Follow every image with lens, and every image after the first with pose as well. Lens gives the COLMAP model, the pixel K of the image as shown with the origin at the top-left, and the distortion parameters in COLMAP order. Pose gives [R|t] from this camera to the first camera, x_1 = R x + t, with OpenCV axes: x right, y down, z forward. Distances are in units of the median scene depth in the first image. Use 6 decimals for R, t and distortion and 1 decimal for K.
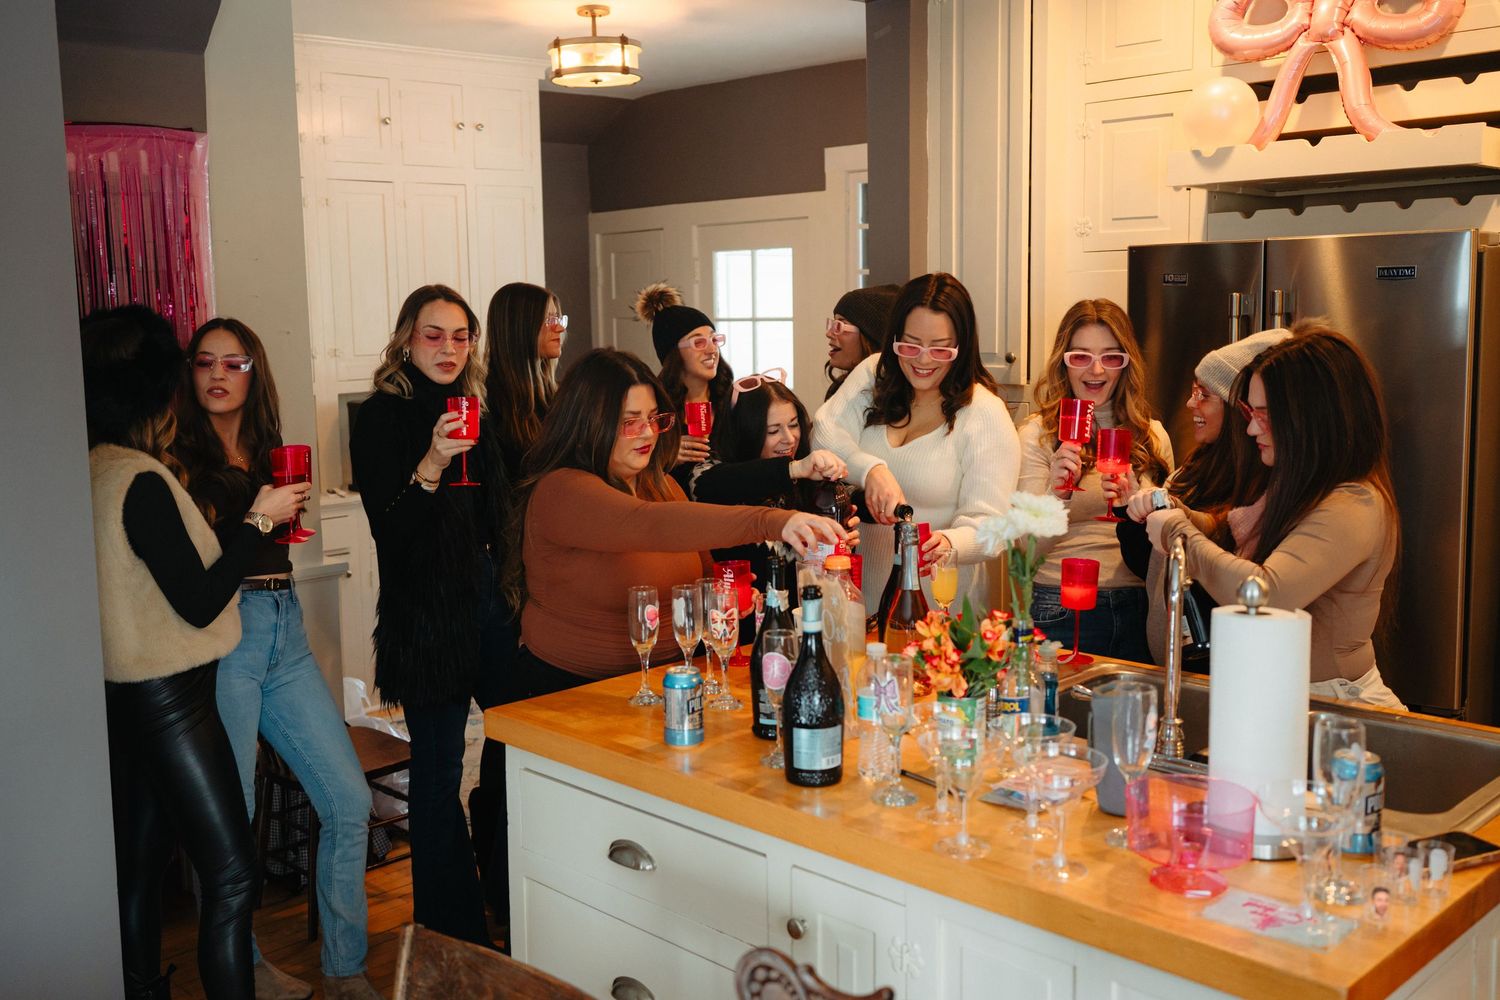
lens RADIAL K [[1454.5, 0, 715.2], [0, 1454.5, 496.7], [0, 0, 1]] dist [0.011698, 0.007425]
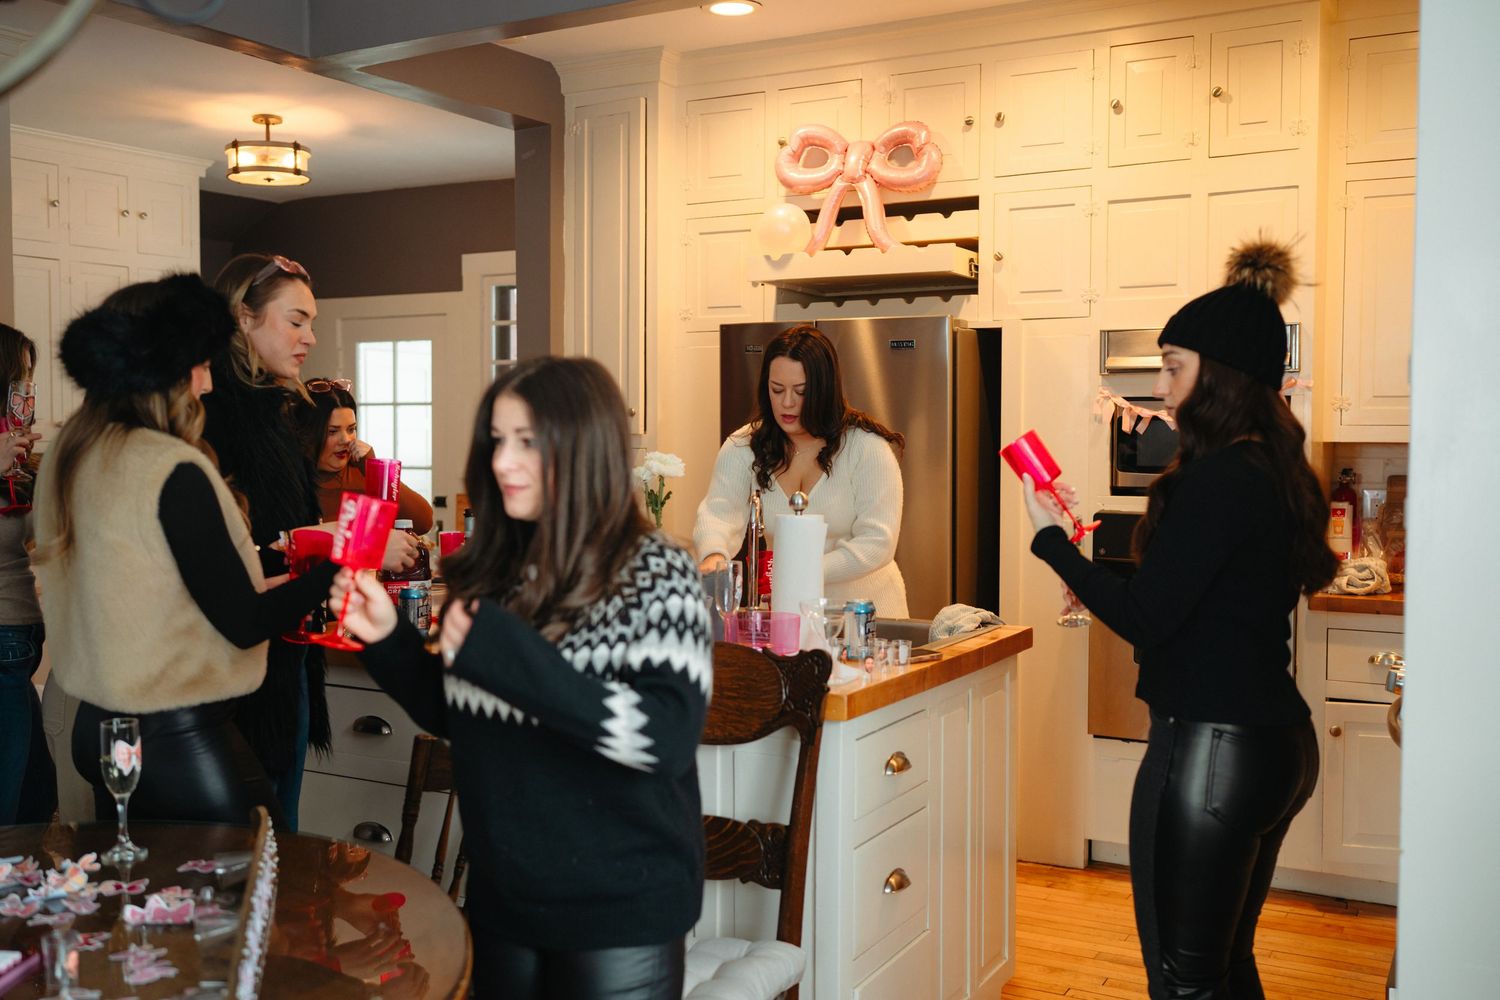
lens RADIAL K [[1454.5, 0, 715.2], [0, 1454.5, 496.7], [0, 0, 1]] dist [0.011698, 0.007425]
pose [[0.963074, 0.011795, 0.268979, -0.072564], [0.011980, 0.996173, -0.086575, 0.096185], [-0.268971, 0.086601, 0.959247, -0.247410]]
